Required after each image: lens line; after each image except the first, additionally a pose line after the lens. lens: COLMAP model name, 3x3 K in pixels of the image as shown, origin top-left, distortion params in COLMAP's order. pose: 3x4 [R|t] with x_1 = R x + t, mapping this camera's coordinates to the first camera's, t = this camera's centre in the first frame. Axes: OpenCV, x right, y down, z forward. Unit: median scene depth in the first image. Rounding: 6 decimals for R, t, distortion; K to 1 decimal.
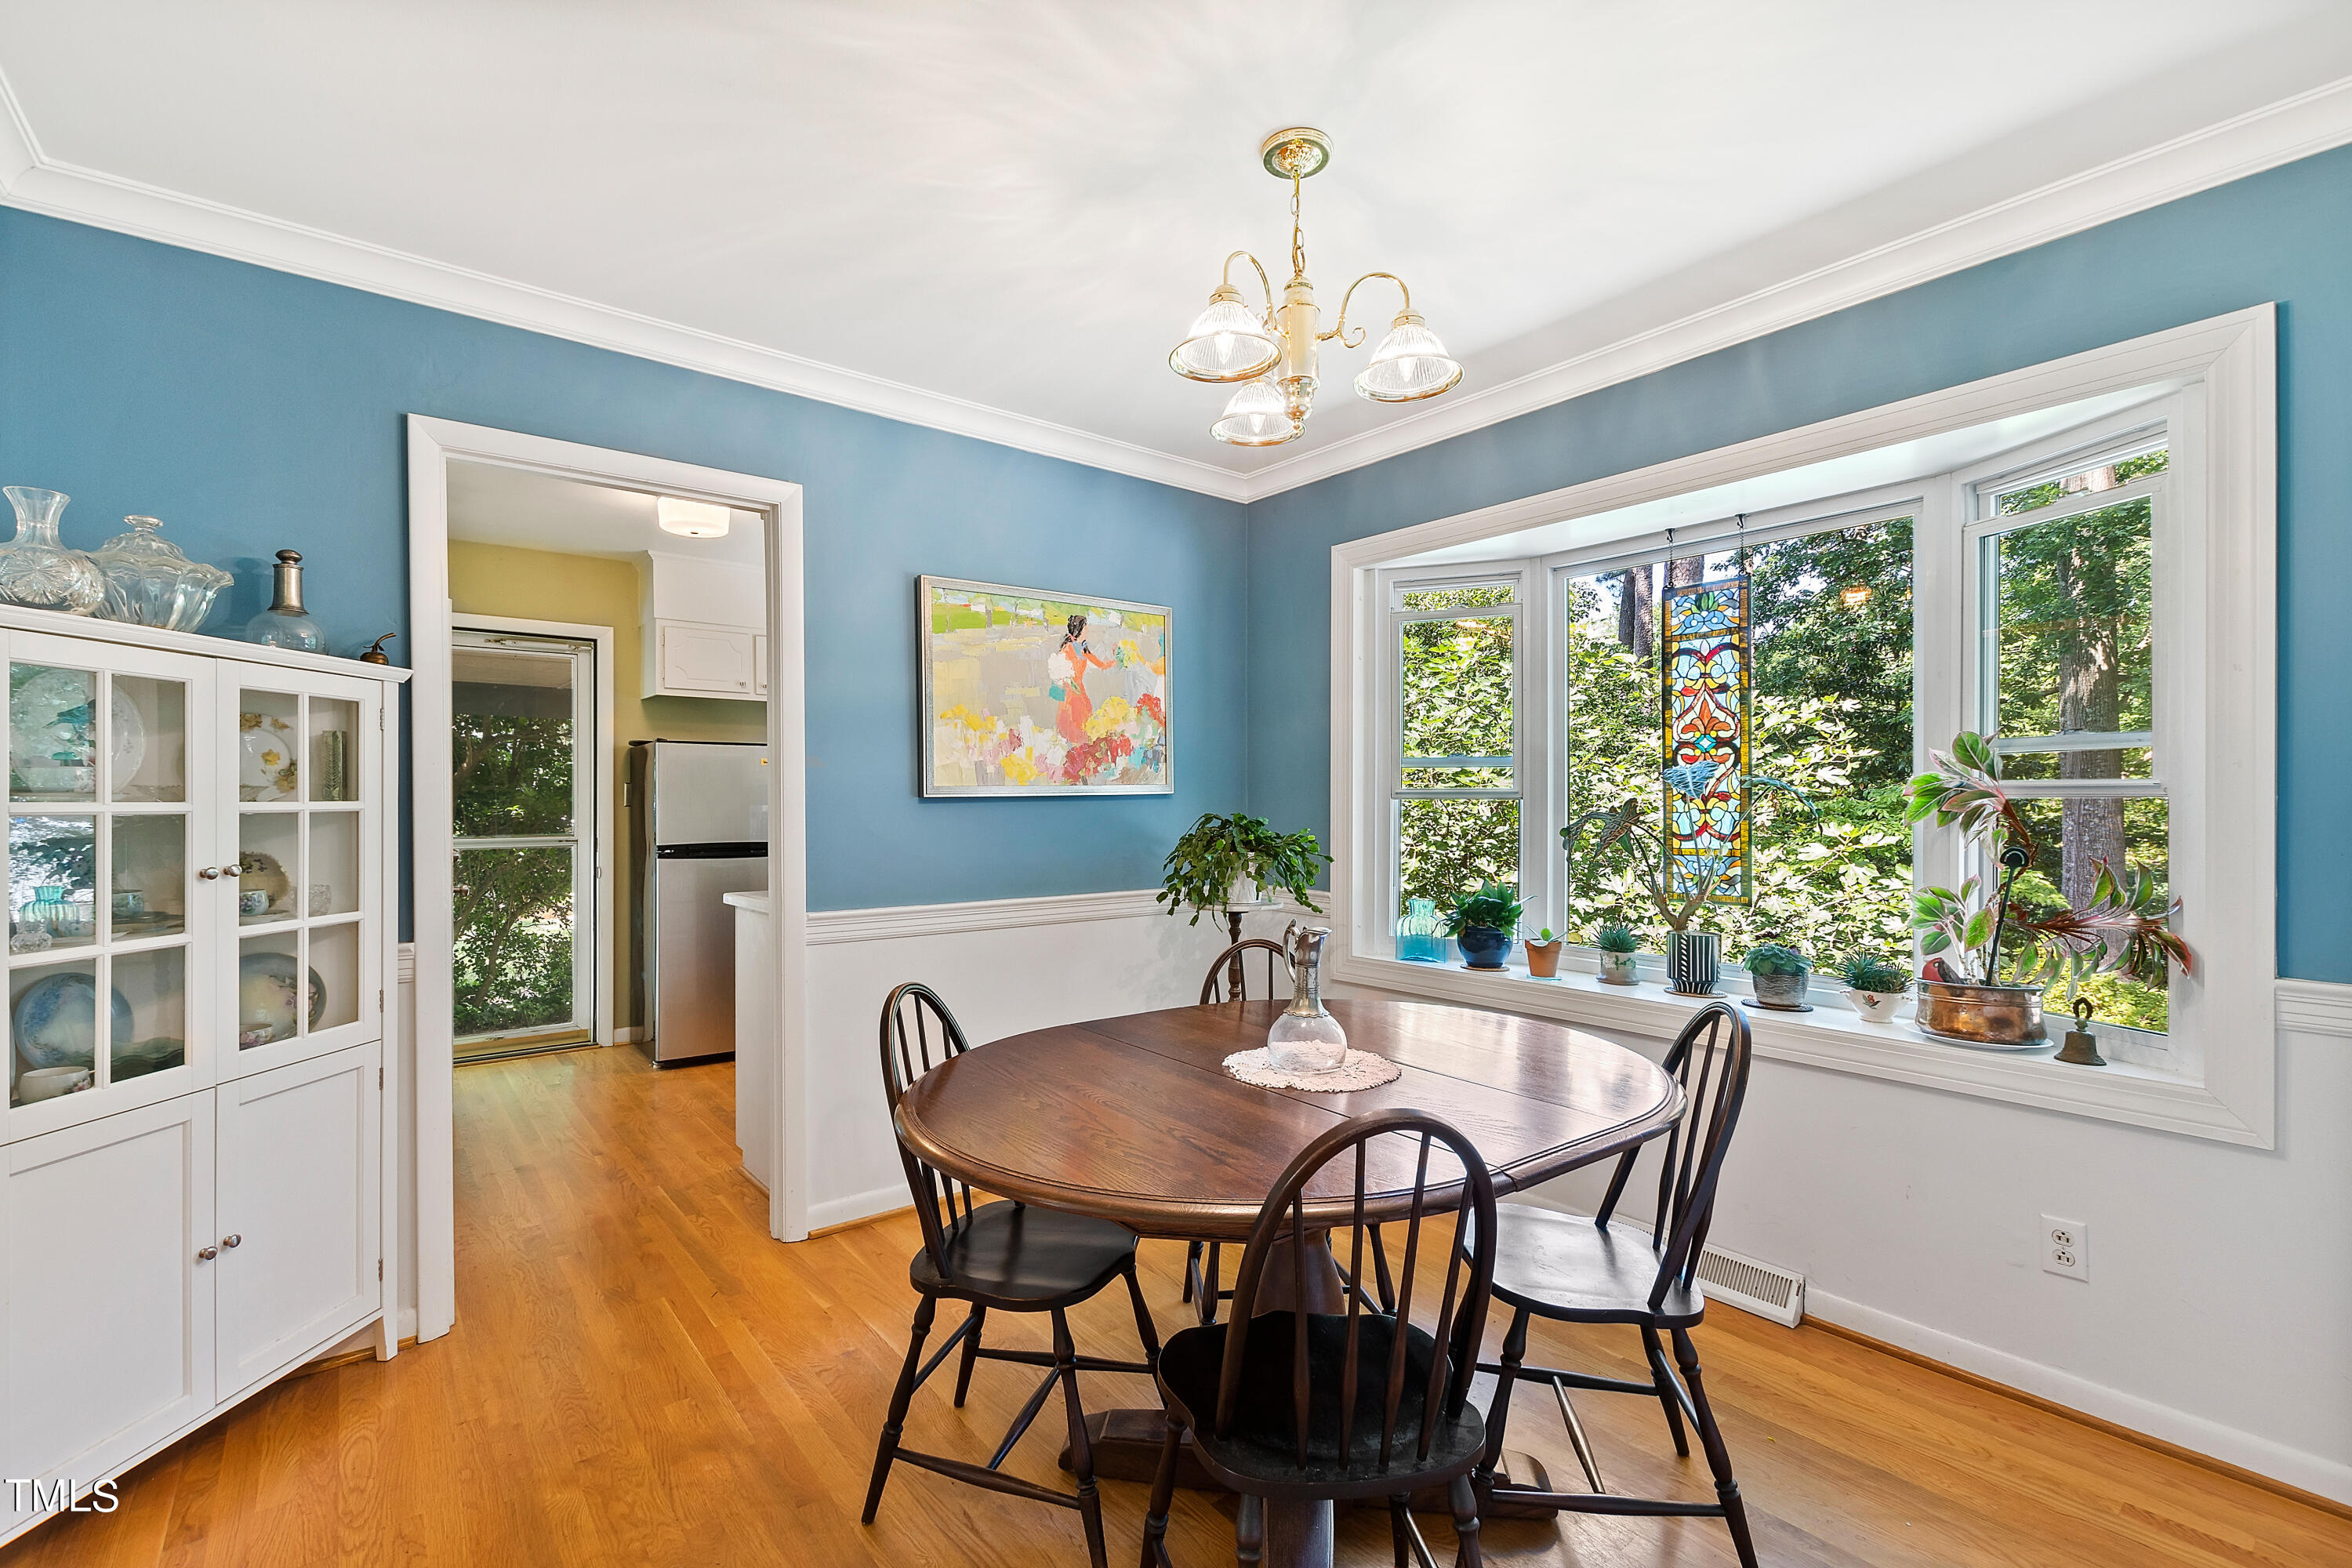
lens RADIAL K [[1044.3, 0, 1176.9], [0, 1044.3, 793.9], [0, 0, 1]] dist [-0.004400, -0.001887]
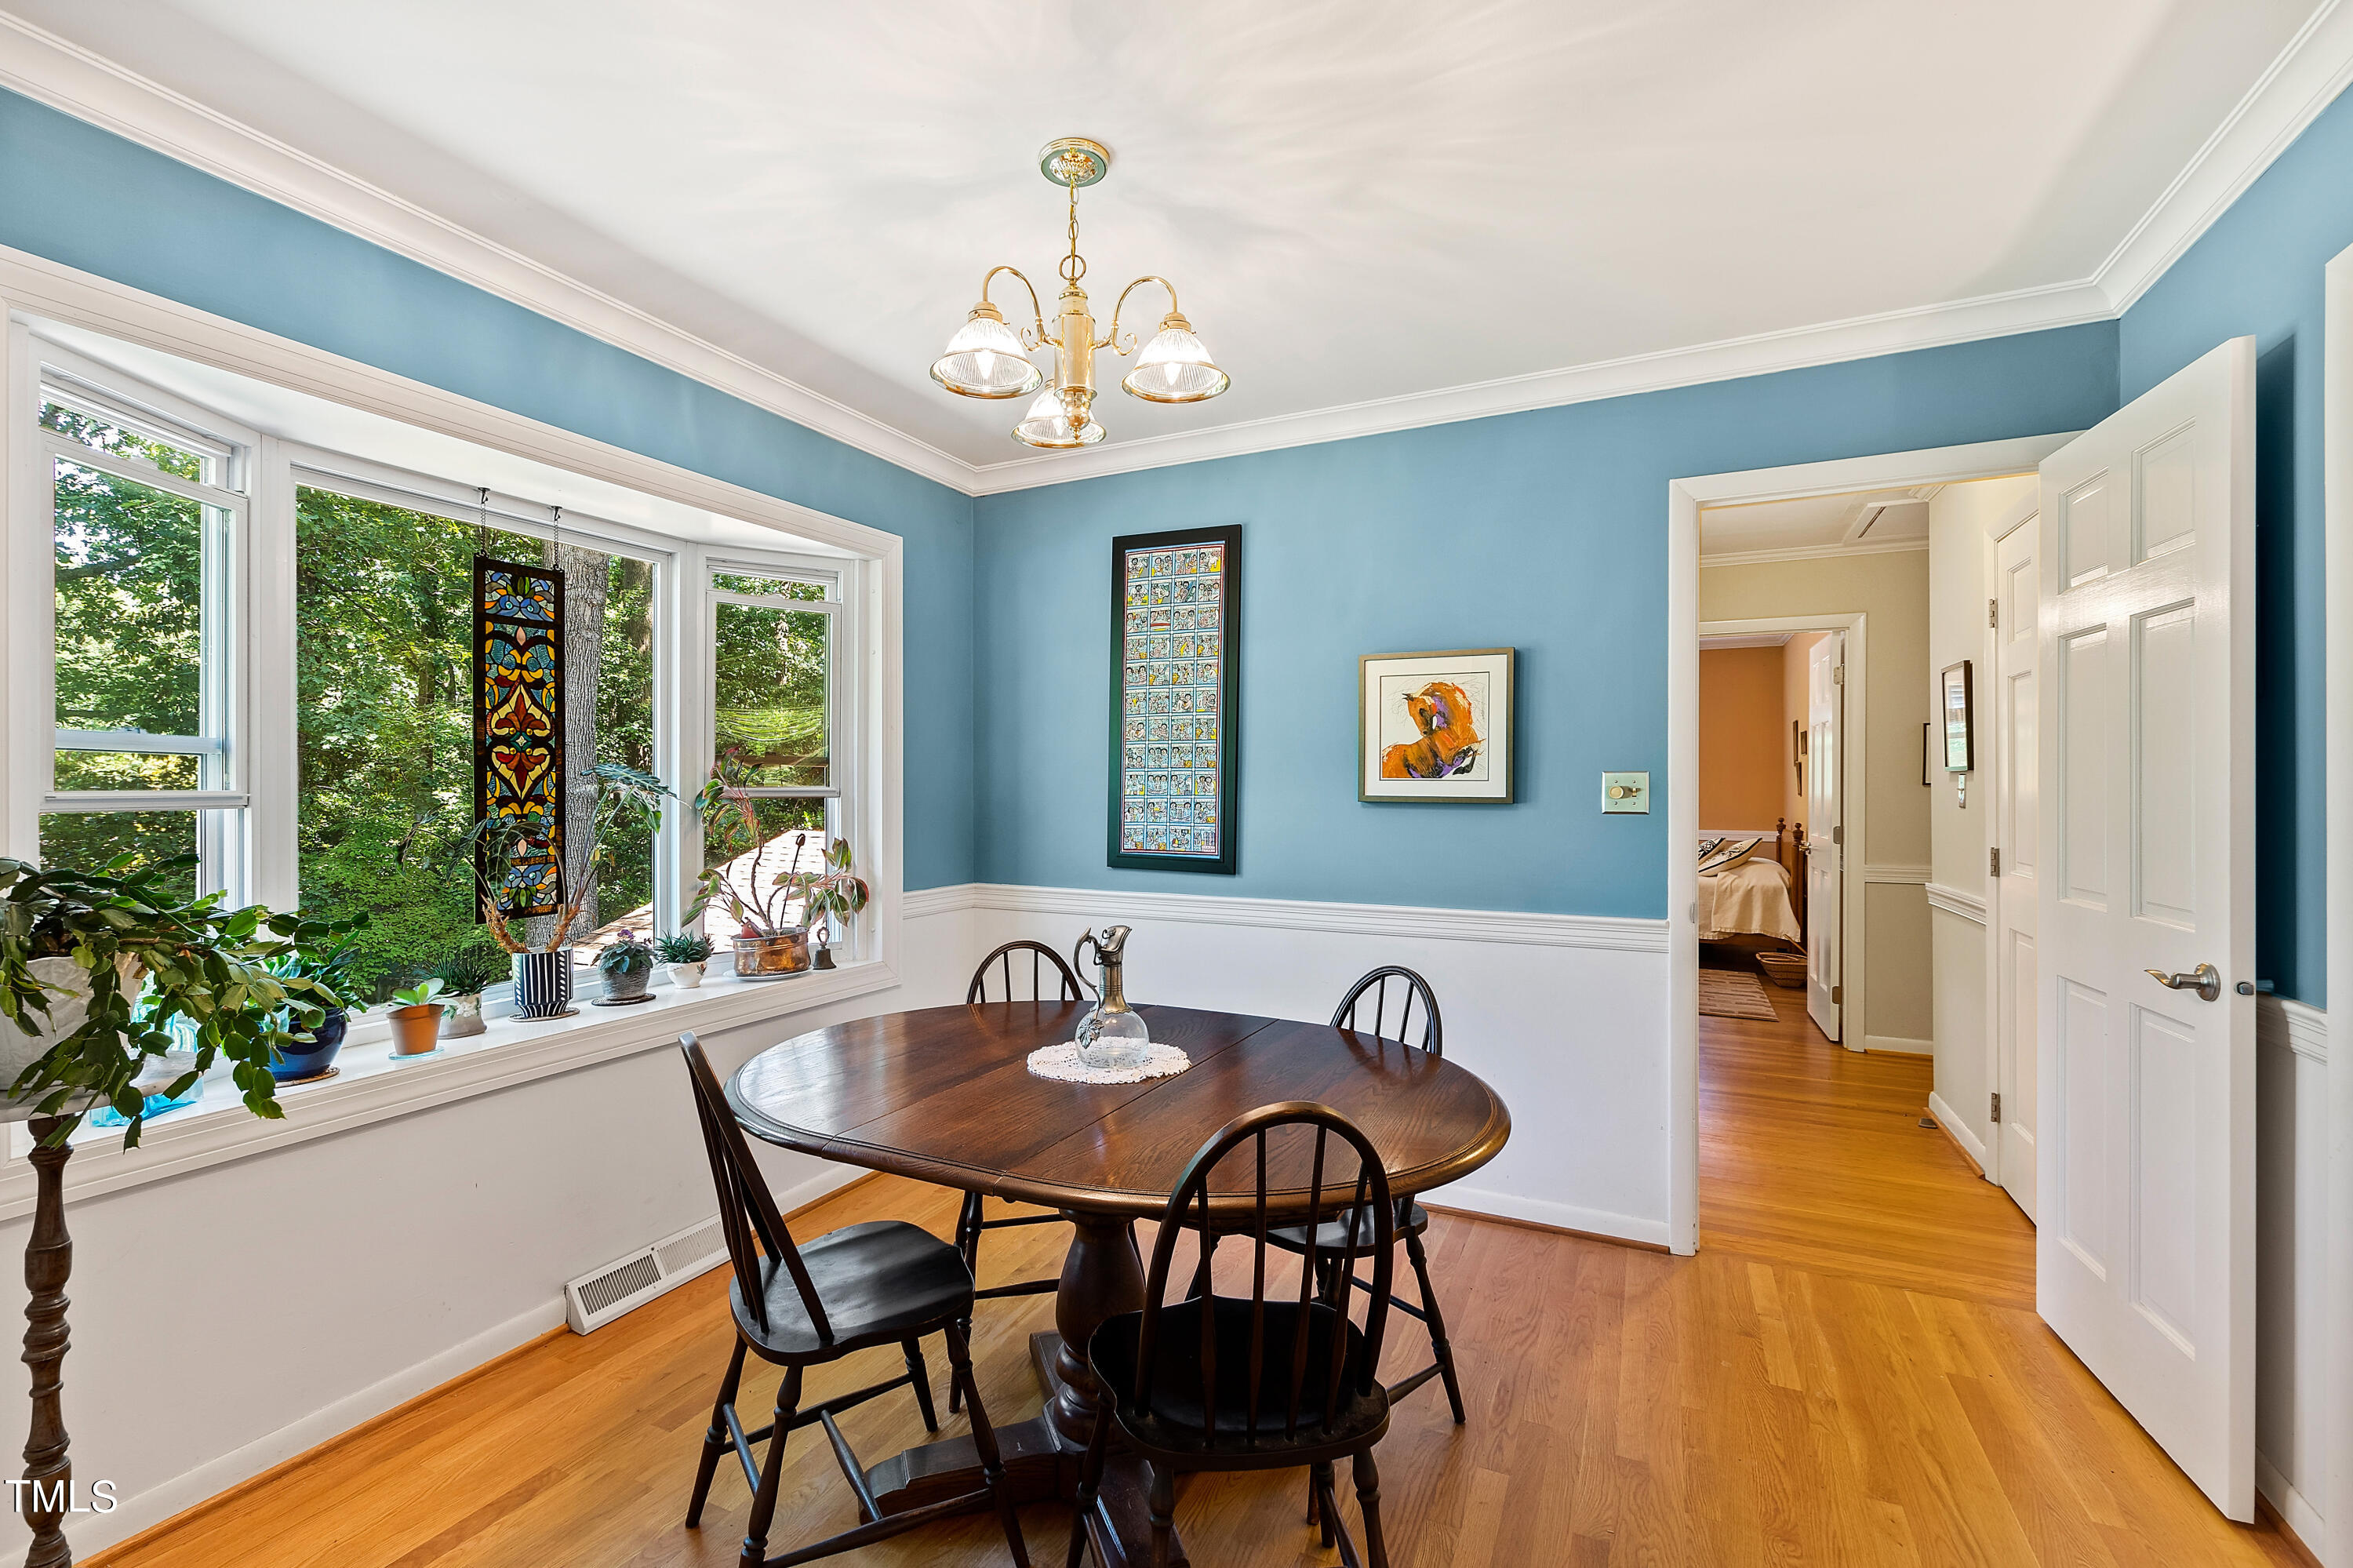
lens RADIAL K [[1044.8, 0, 1158.5], [0, 1044.8, 790.0], [0, 0, 1]] dist [-0.004400, -0.001887]
pose [[-0.440200, 0.001533, 0.897898, -0.564344], [-0.002702, 0.999992, -0.003032, -0.004932], [-0.897896, -0.003761, -0.440192, 0.916568]]
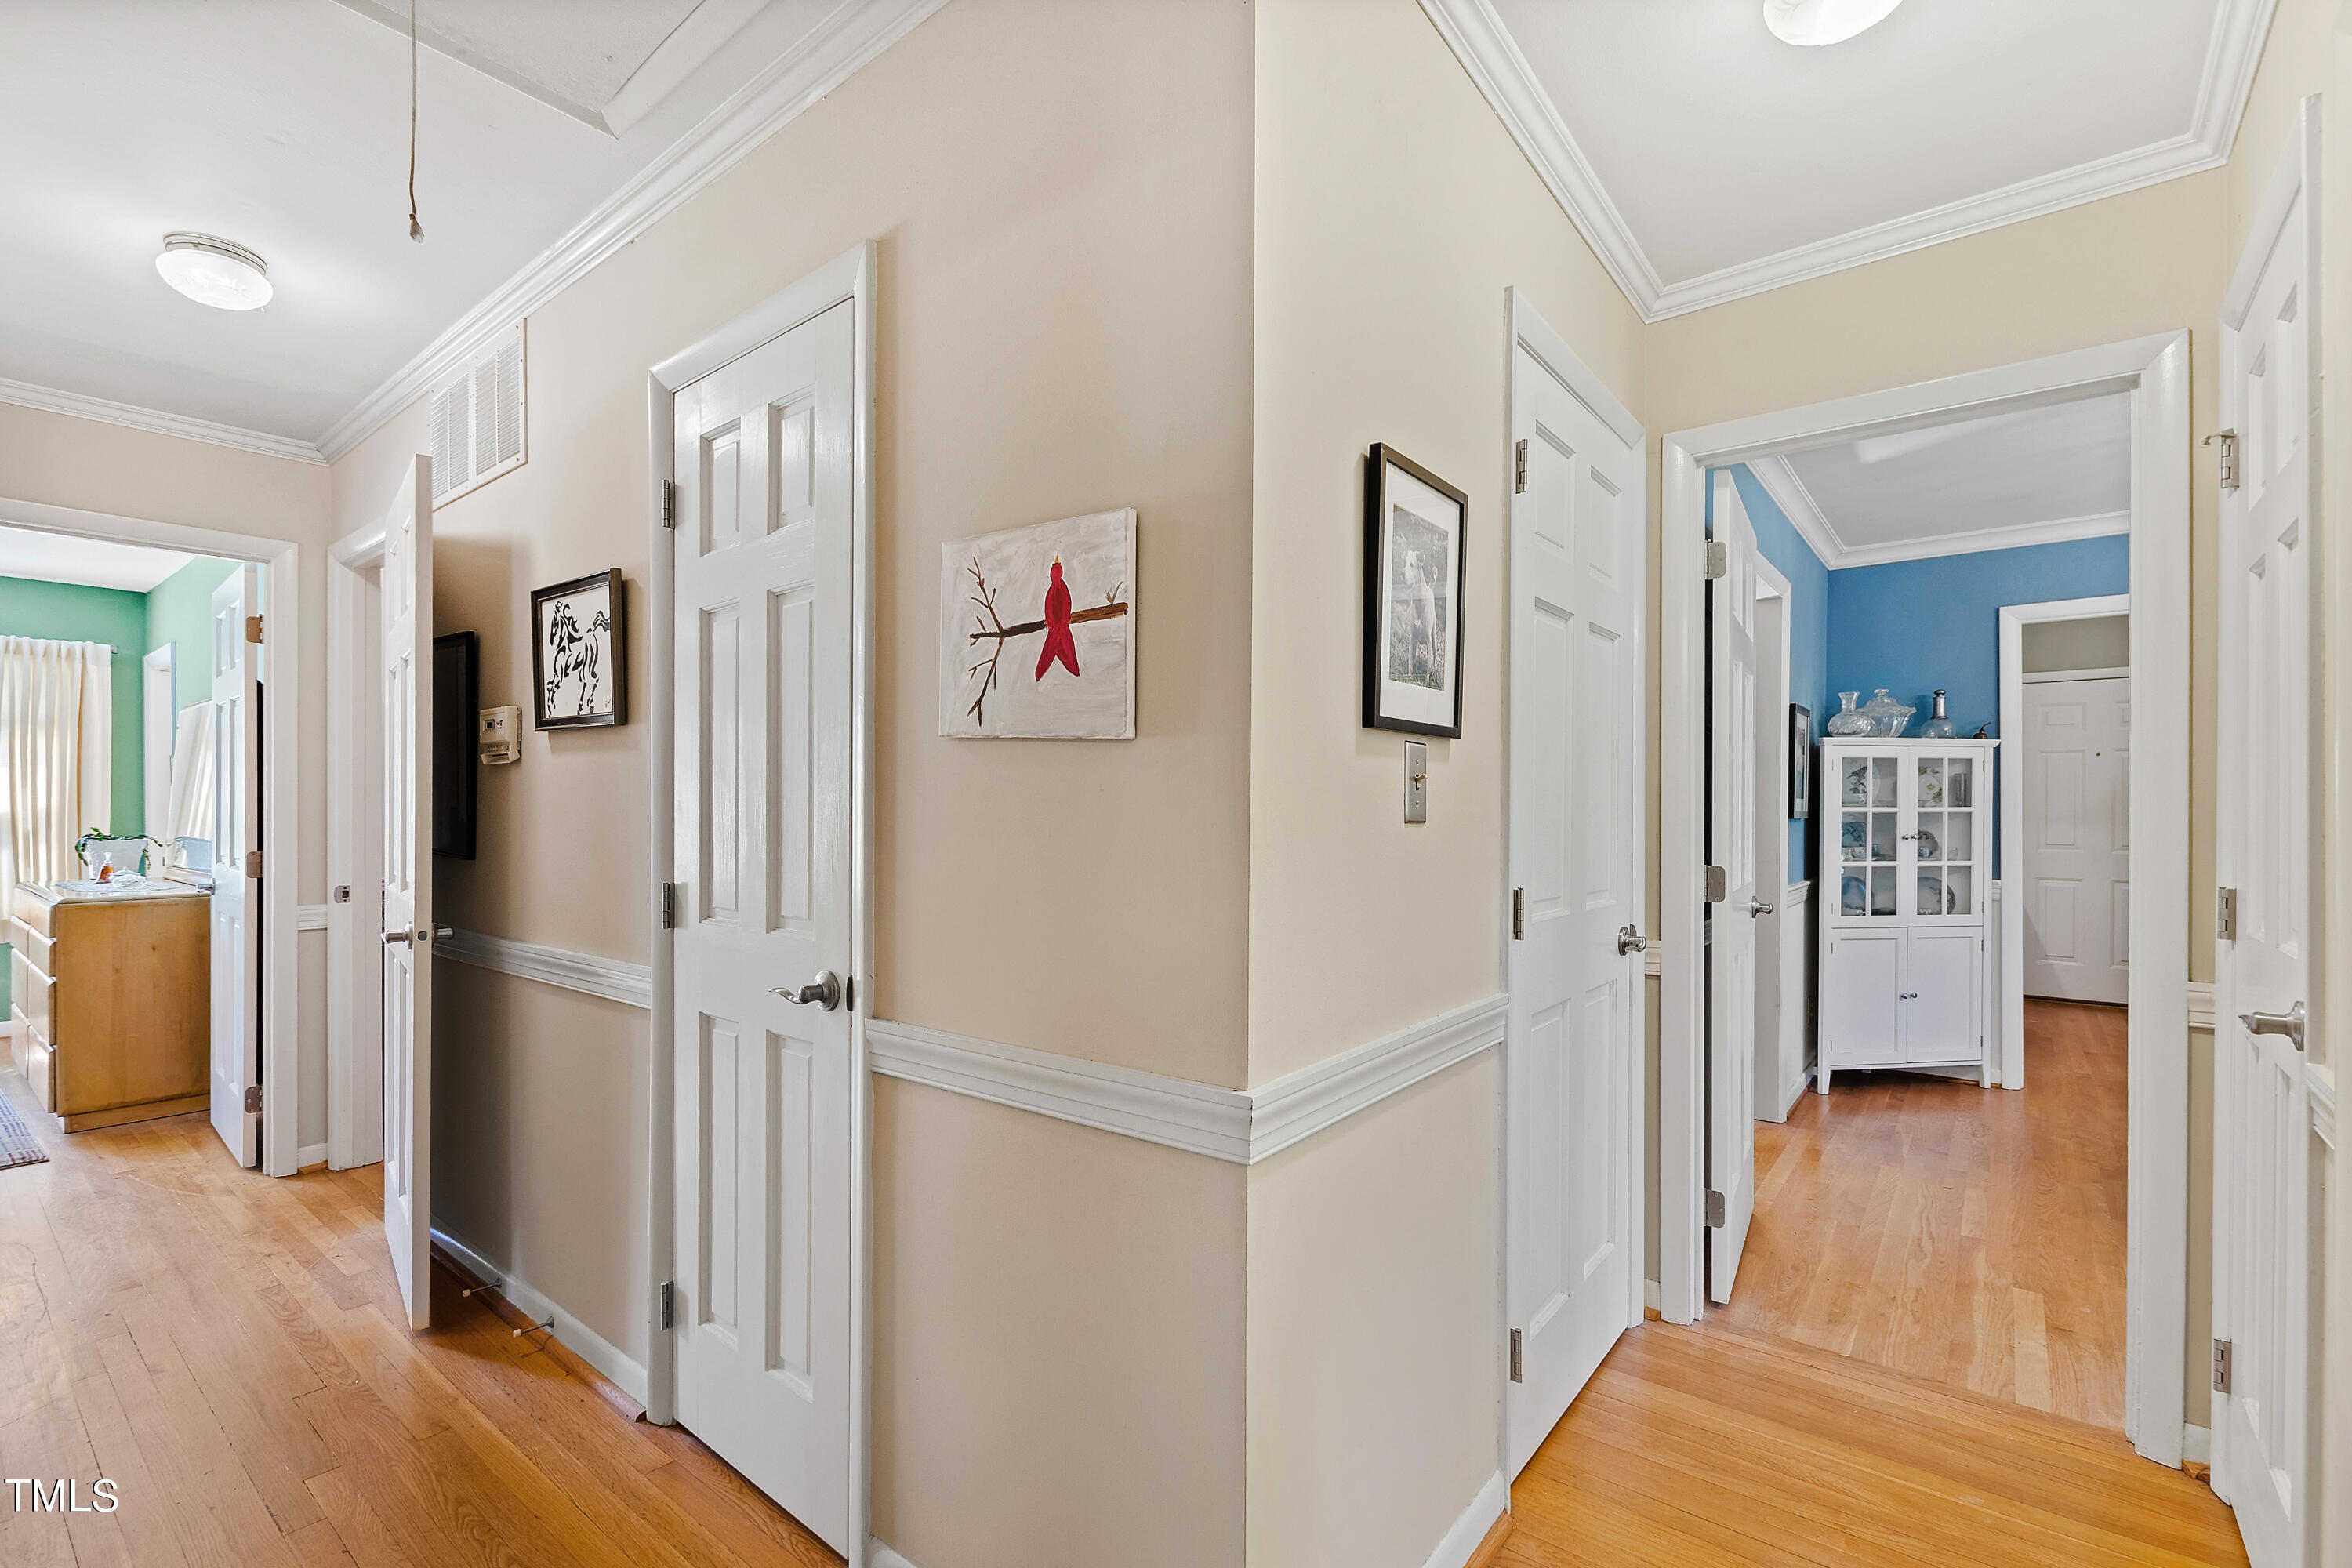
lens RADIAL K [[1044.3, 0, 1163.5], [0, 1044.3, 805.1], [0, 0, 1]] dist [-0.004400, -0.001887]
pose [[0.203043, 0.002204, -0.979167, 0.947712], [-0.001236, 0.999997, 0.001995, 0.000210], [0.979169, 0.000805, 0.203045, -1.028879]]
